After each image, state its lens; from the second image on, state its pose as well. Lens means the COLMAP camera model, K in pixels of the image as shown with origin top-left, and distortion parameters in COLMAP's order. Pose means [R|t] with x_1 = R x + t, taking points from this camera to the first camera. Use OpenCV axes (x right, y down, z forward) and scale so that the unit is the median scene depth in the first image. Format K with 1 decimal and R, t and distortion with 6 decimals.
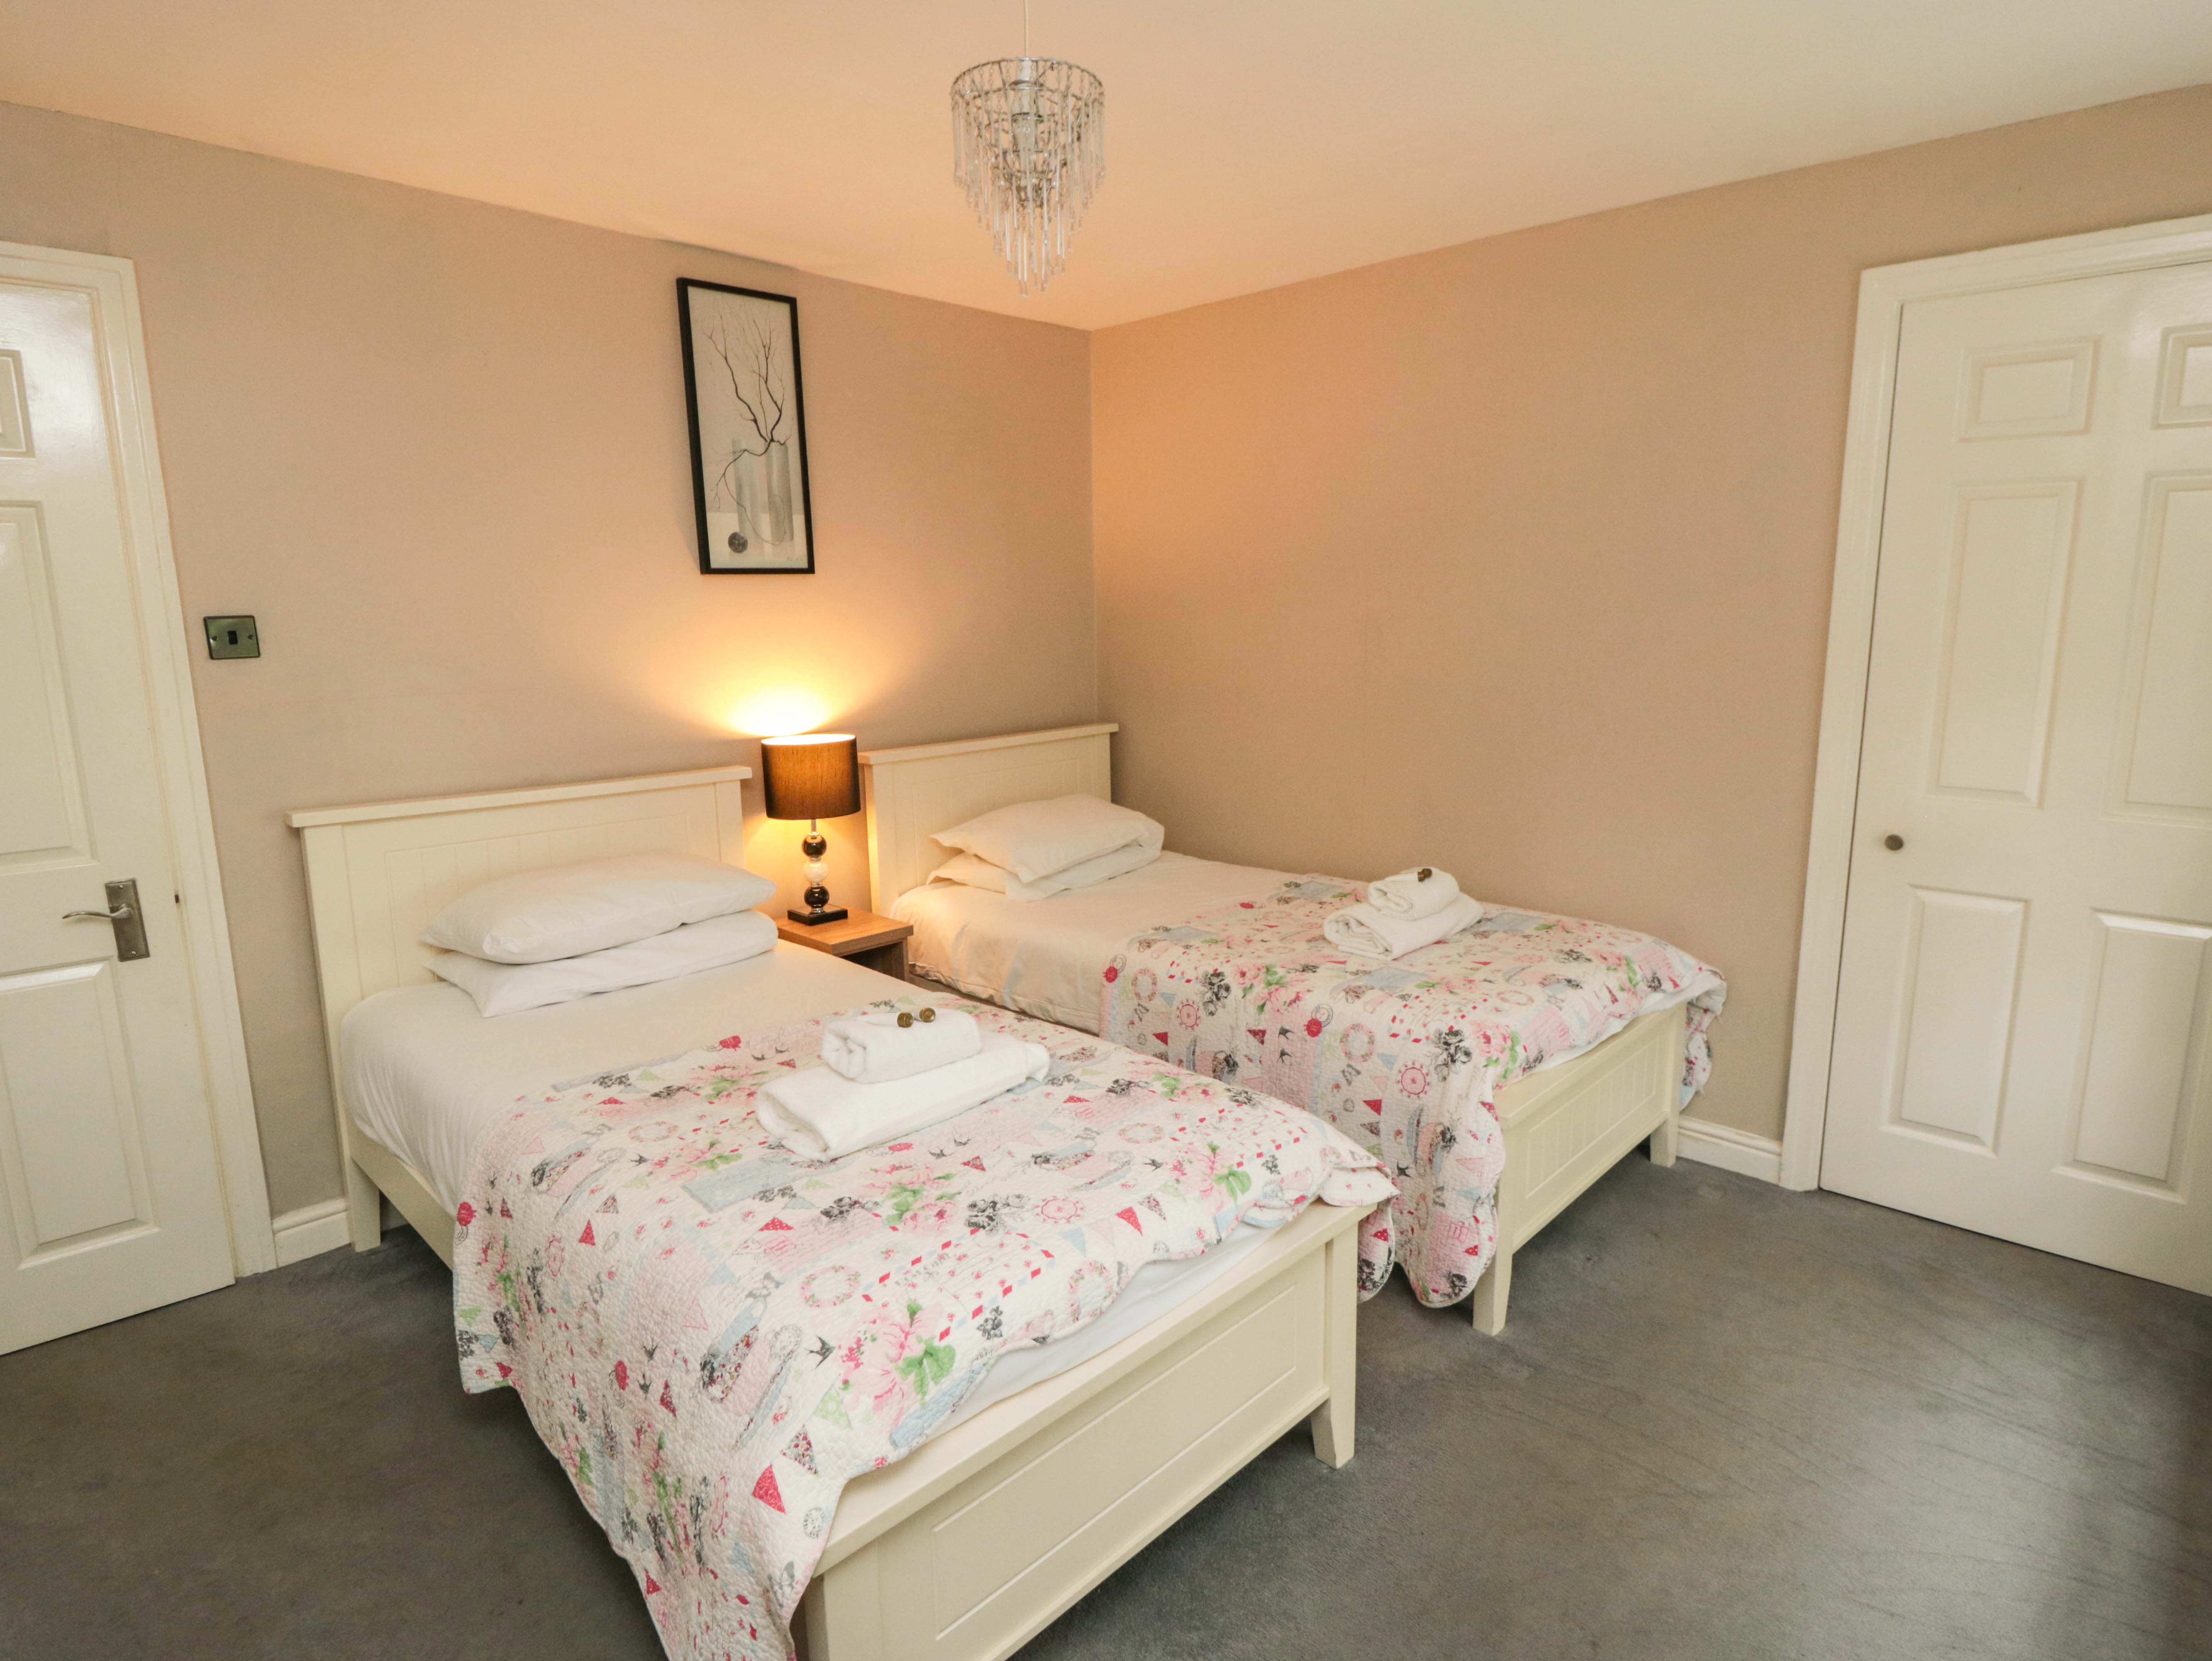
lens RADIAL K [[1199.1, 0, 1149.9], [0, 1199.1, 821.1], [0, 0, 1]] dist [-0.006735, -0.008930]
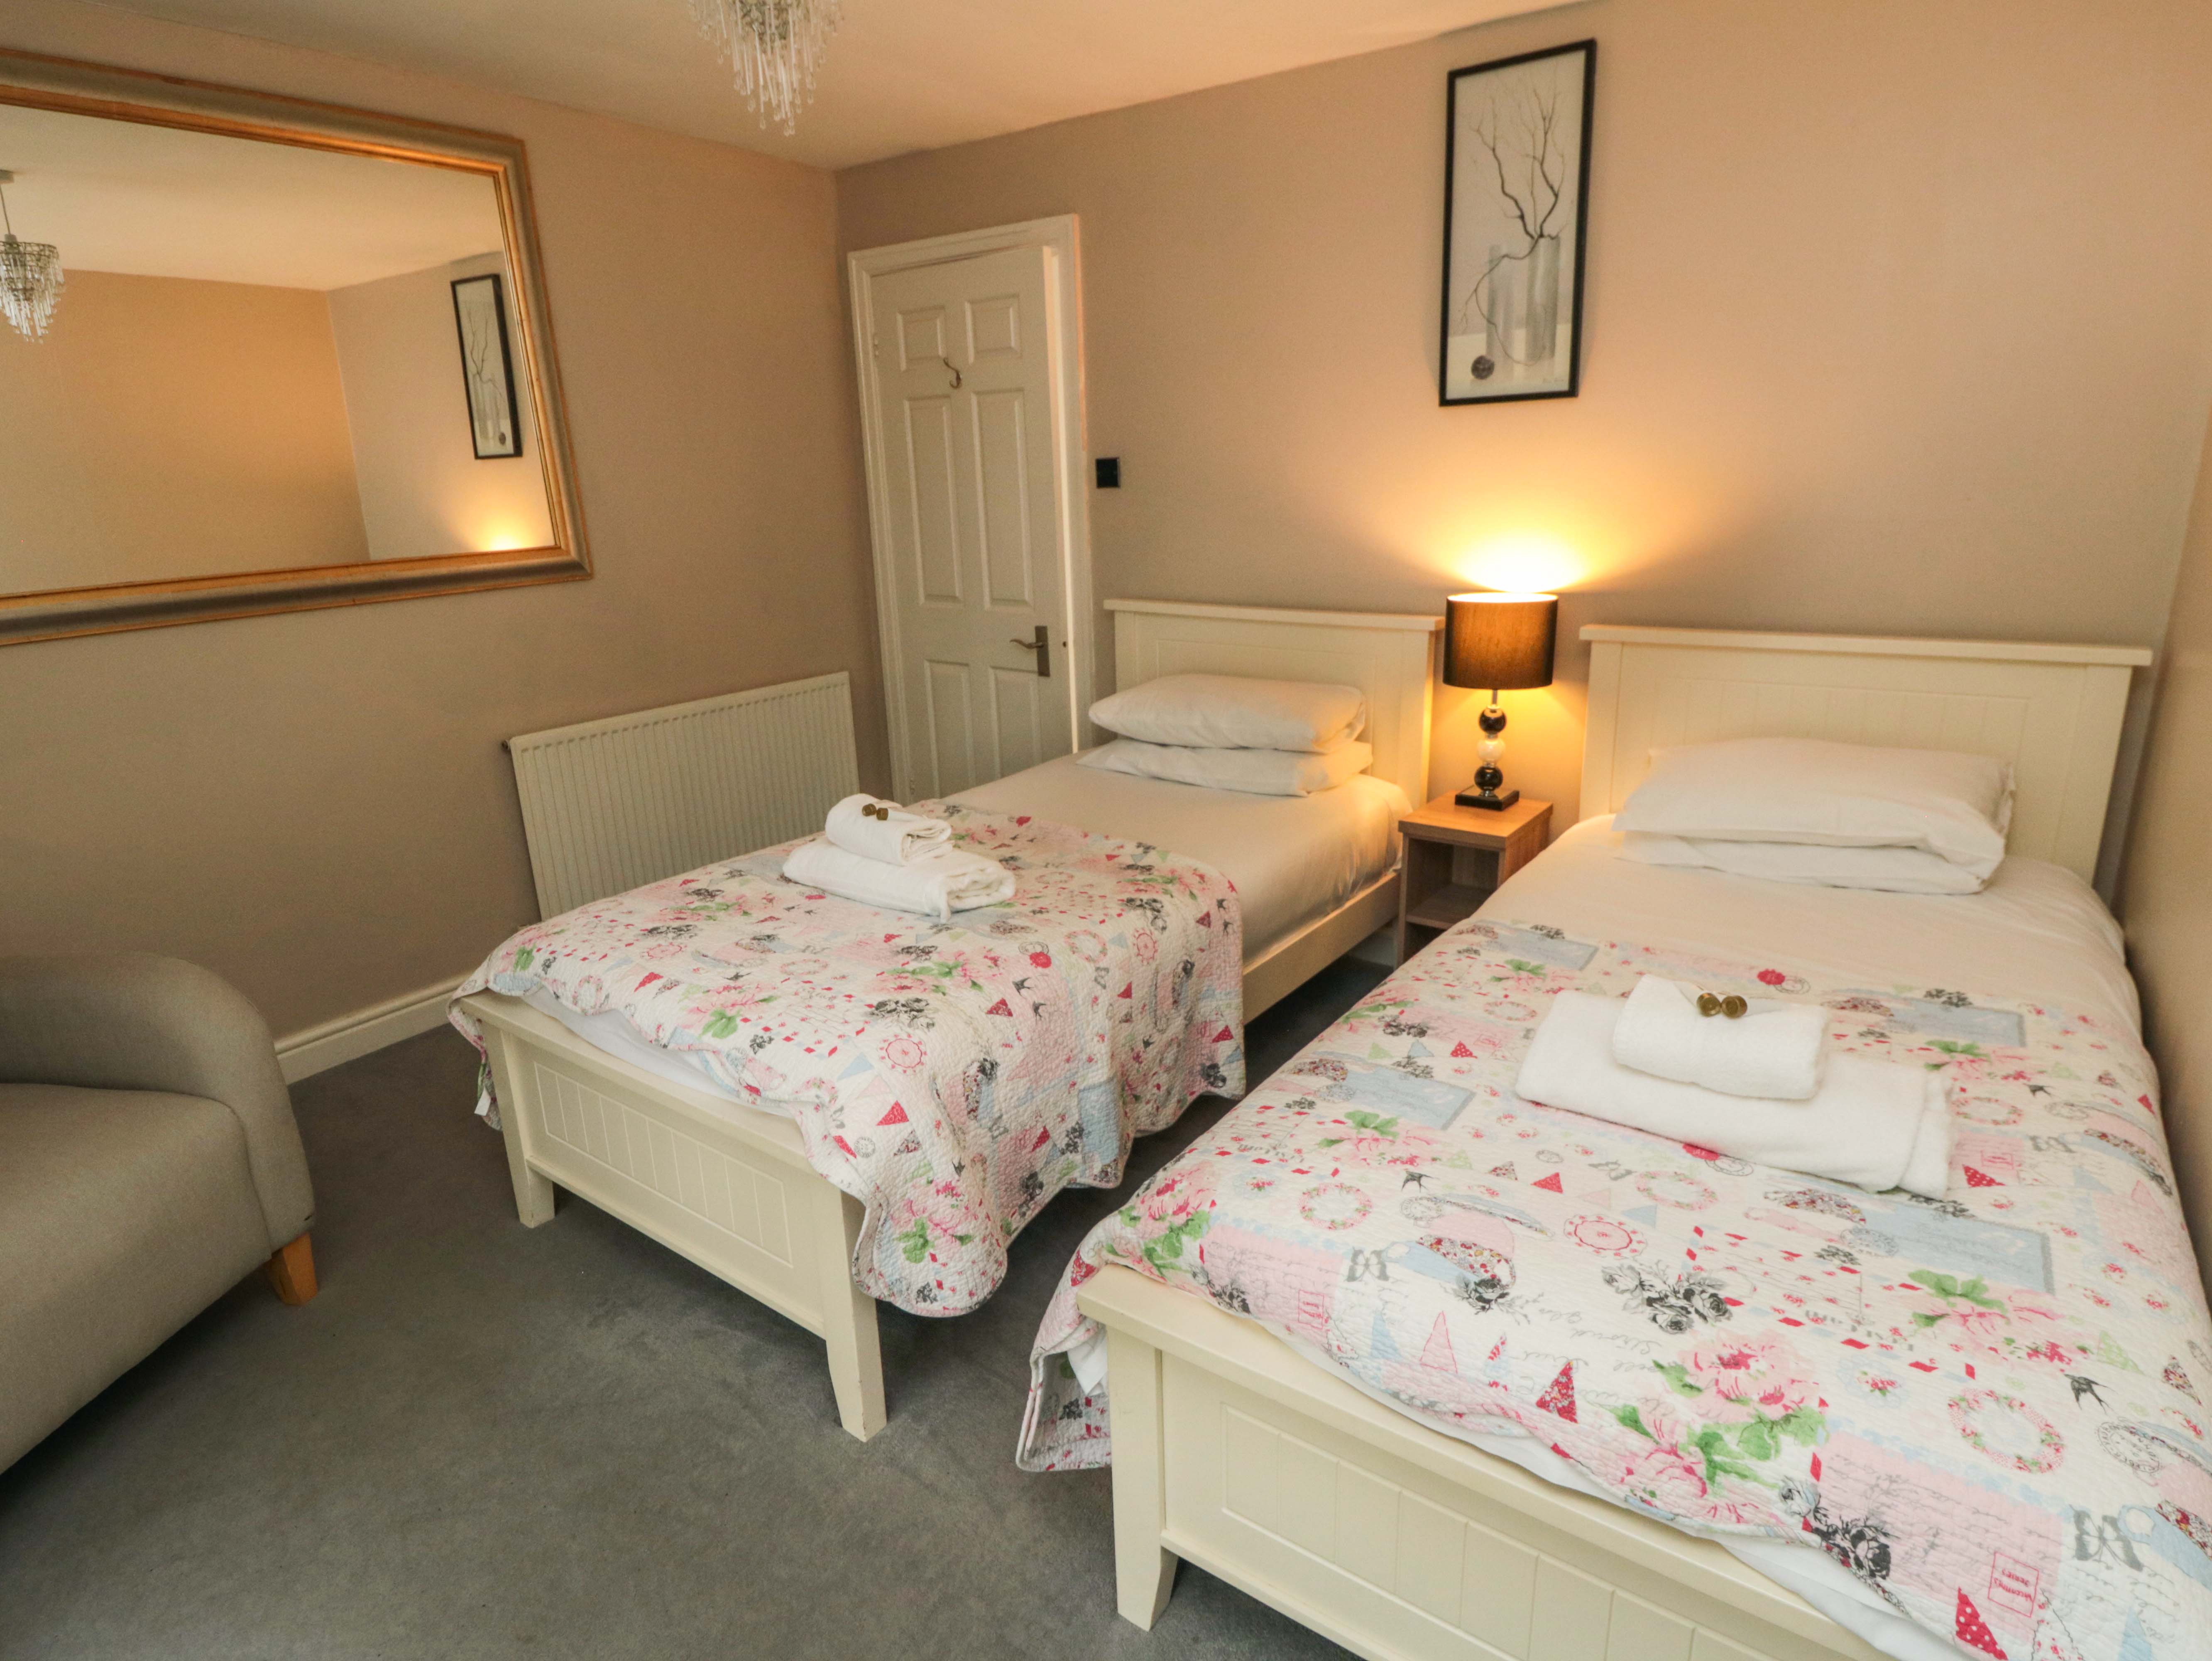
lens RADIAL K [[1199.1, 0, 1132.5], [0, 1199.1, 829.9], [0, 0, 1]] dist [-0.006735, -0.008930]
pose [[0.135429, 0.285778, -0.948678, 0.640929], [-0.153325, 0.952010, 0.264894, -0.112736], [0.978852, 0.109581, 0.172747, 0.705431]]
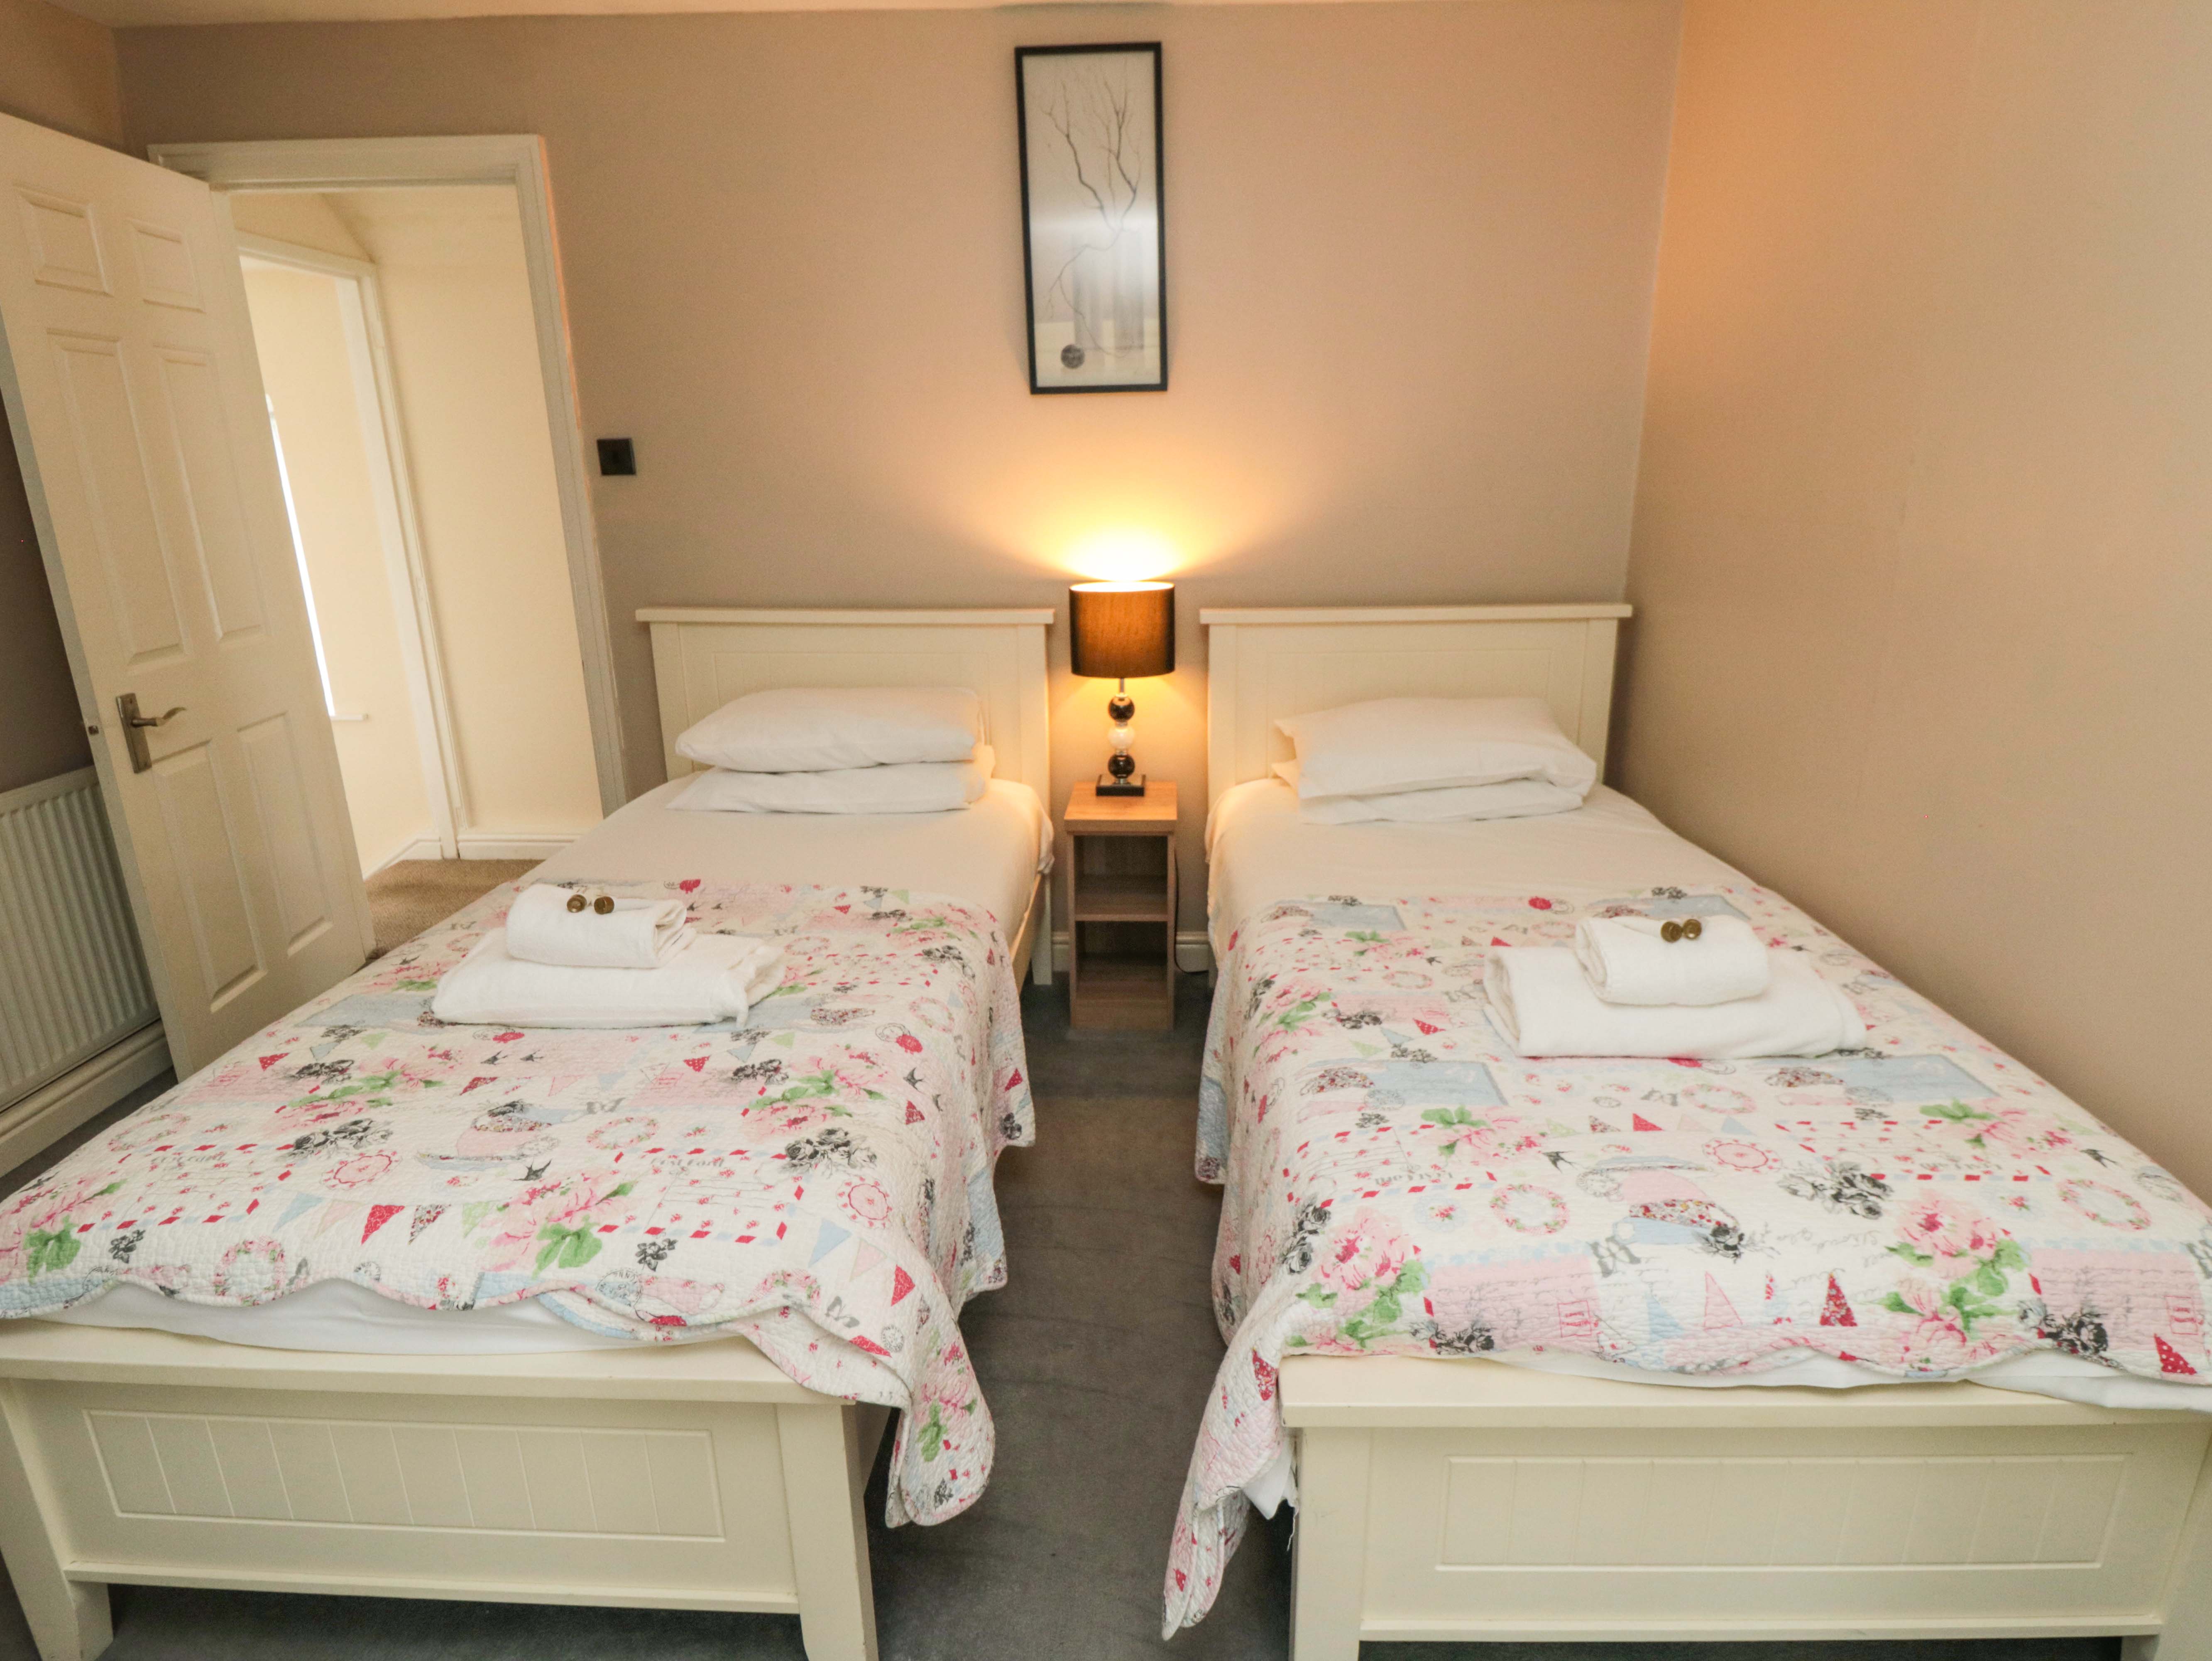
lens RADIAL K [[1199.1, 0, 1125.6], [0, 1199.1, 825.5], [0, 0, 1]] dist [-0.006735, -0.008930]
pose [[0.661941, 0.221273, -0.716151, 0.448008], [-0.131135, 0.974885, 0.180006, -0.065663], [0.737996, -0.025241, 0.674333, 0.474278]]
